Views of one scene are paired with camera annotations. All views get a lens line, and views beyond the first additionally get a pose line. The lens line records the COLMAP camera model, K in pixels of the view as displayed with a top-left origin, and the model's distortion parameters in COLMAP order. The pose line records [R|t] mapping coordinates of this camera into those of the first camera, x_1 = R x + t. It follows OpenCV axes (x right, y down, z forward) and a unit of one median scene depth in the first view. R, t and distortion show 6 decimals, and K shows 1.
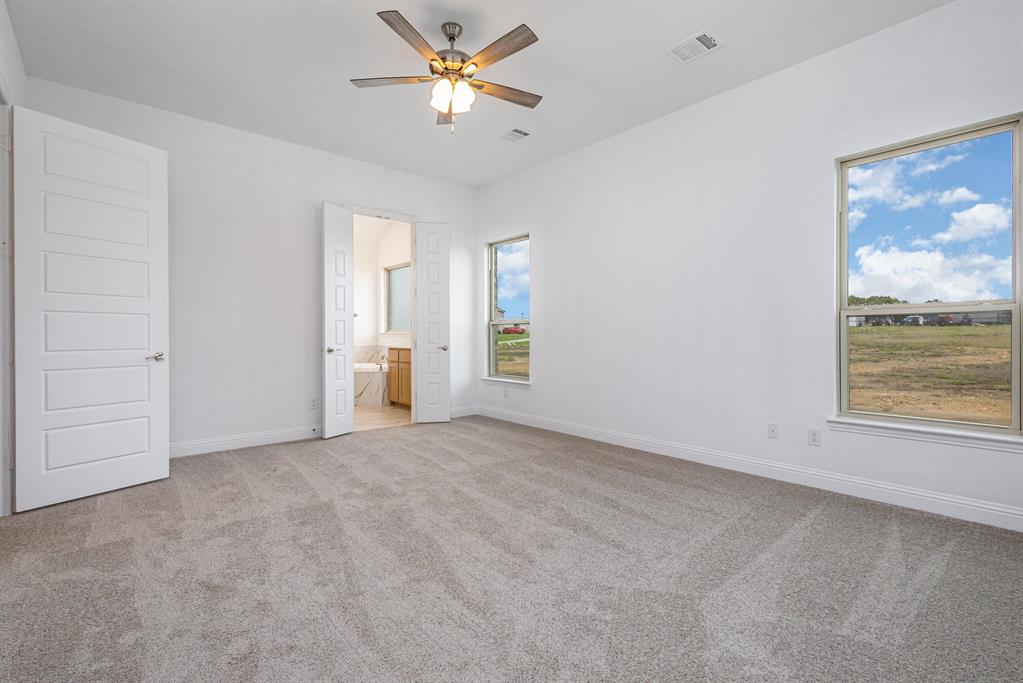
lens RADIAL K [[471.0, 0, 512.1], [0, 471.0, 336.0], [0, 0, 1]] dist [0.002132, -0.000819]
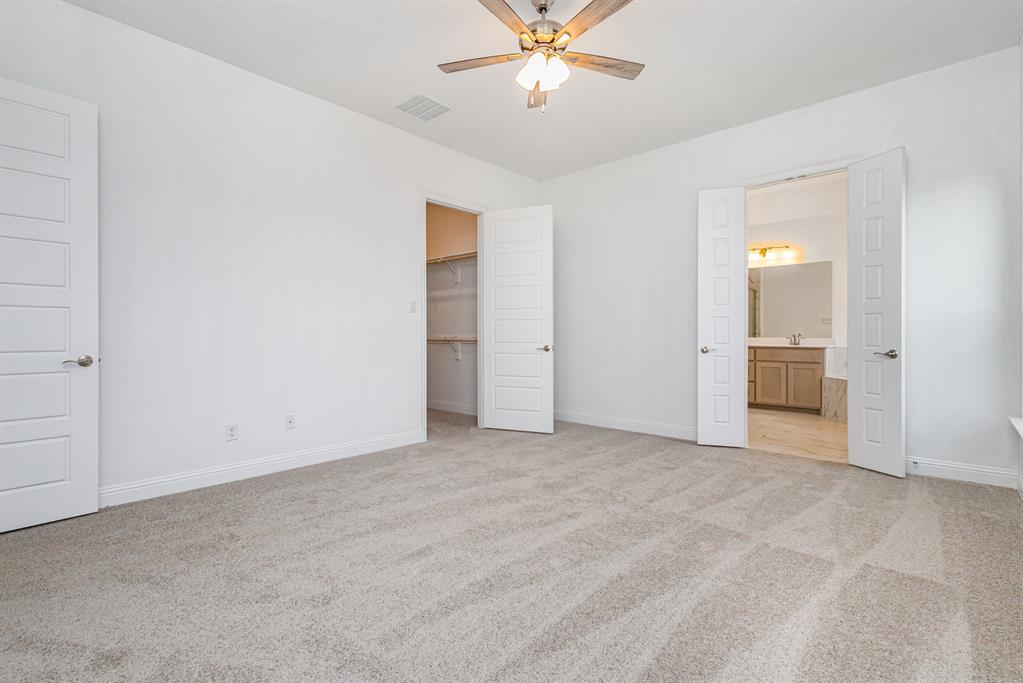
lens RADIAL K [[471.0, 0, 512.1], [0, 471.0, 336.0], [0, 0, 1]] dist [0.002132, -0.000819]
pose [[0.097359, -0.003738, -0.995242, 0.764169], [-0.002333, 0.999989, -0.003984, 0.013065], [0.995247, 0.002710, 0.097349, 0.853672]]
